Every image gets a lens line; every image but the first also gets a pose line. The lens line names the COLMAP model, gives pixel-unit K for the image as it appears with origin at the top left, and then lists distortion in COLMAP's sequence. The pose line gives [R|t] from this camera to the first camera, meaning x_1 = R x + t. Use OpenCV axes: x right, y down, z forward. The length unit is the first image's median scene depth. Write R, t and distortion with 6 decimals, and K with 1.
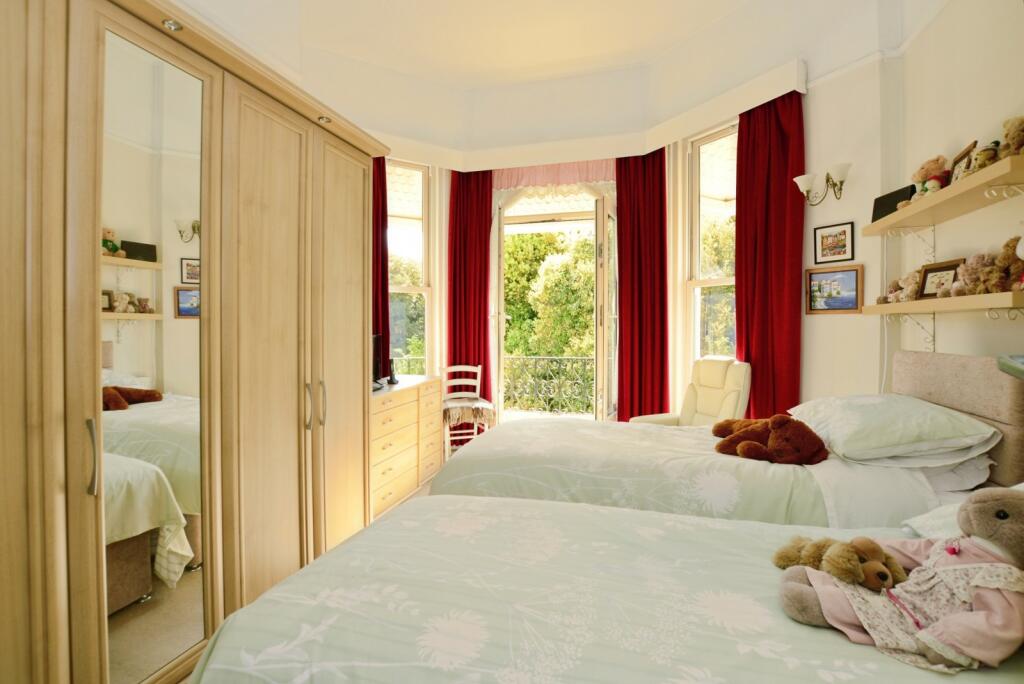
lens RADIAL K [[479.5, 0, 512.0], [0, 479.5, 342.0], [0, 0, 1]] dist [-0.034224, 0.001582]
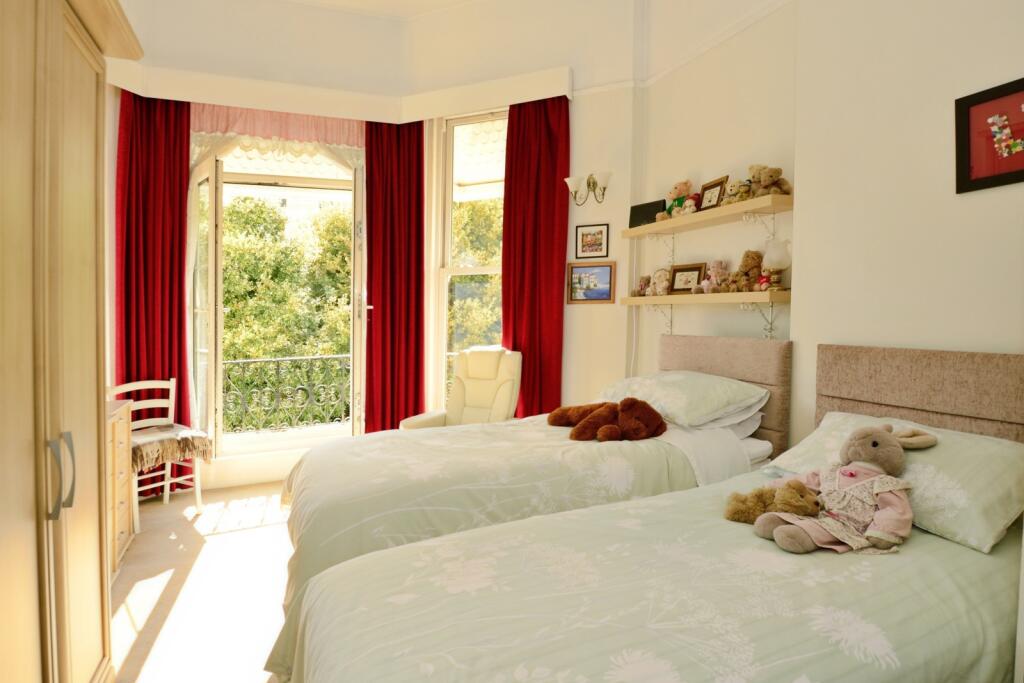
lens RADIAL K [[545.6, 0, 512.0], [0, 545.6, 341.5], [0, 0, 1]] dist [-0.029296, 0.000645]
pose [[0.769946, -0.051060, 0.636063, -0.298897], [0.037739, 0.998692, 0.034487, -0.022051], [-0.636992, -0.002549, 0.770866, 0.117443]]
